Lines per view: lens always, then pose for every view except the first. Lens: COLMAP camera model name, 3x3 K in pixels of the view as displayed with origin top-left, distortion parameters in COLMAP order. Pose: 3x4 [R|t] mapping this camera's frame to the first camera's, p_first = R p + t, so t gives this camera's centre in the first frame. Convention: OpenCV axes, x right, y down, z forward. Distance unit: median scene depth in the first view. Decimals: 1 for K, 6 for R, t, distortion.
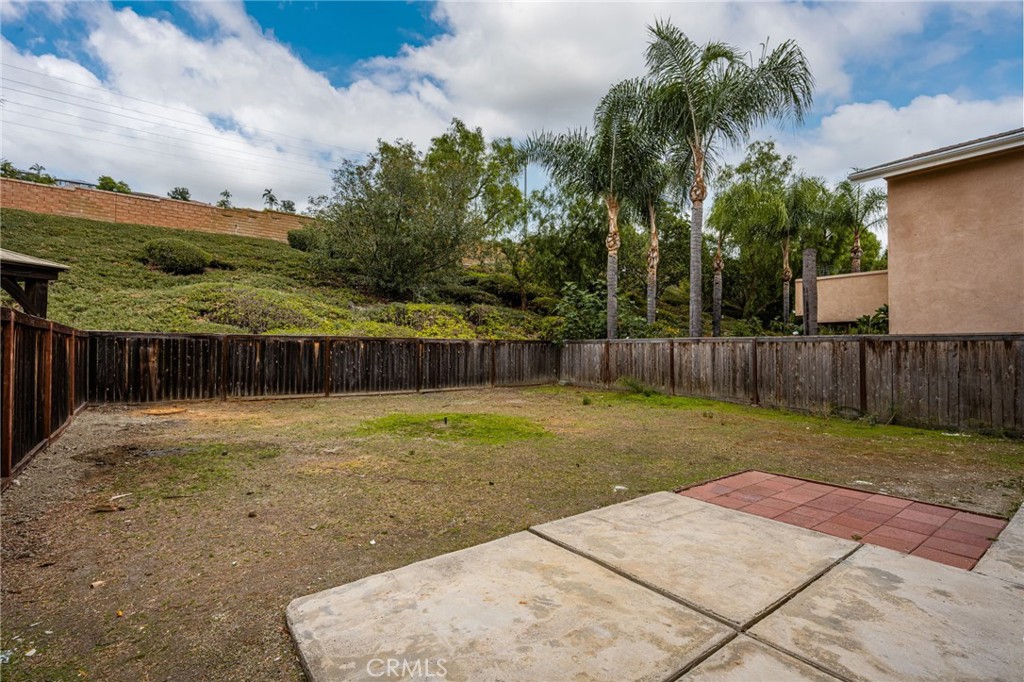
lens RADIAL K [[471.1, 0, 511.2], [0, 471.1, 343.7], [0, 0, 1]] dist [-0.000487, 0.000067]
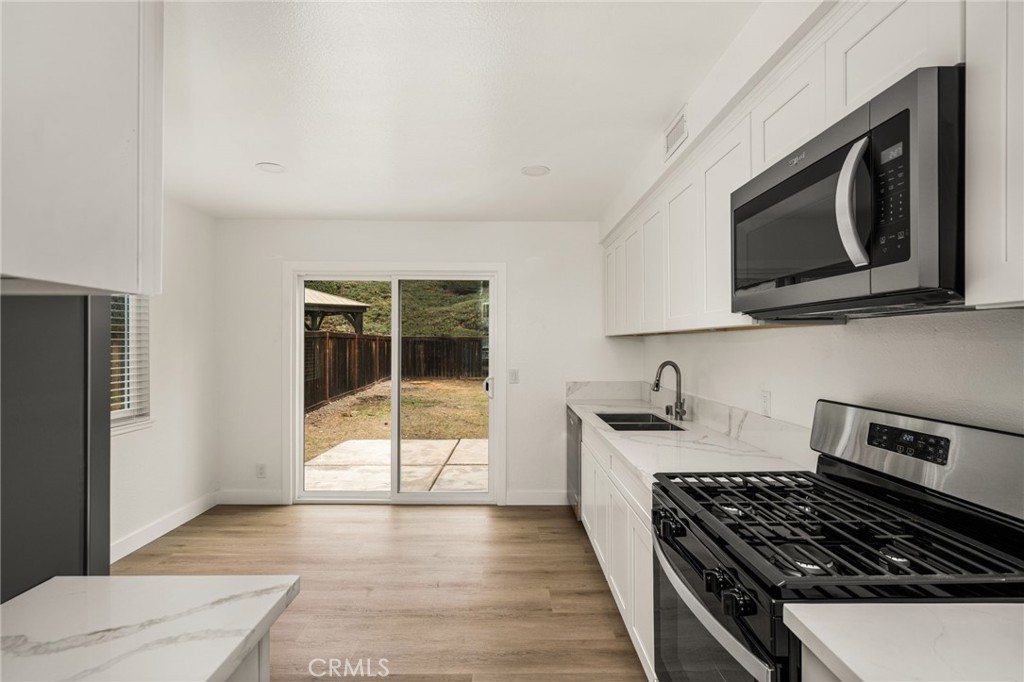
lens RADIAL K [[471.1, 0, 511.7], [0, 471.1, 340.5], [0, 0, 1]] dist [-0.000487, 0.000067]
pose [[0.813062, -0.000810, -0.582177, 0.721650], [0.003105, 0.999991, 0.002944, -0.019253], [0.582169, -0.004202, 0.813057, -0.275978]]
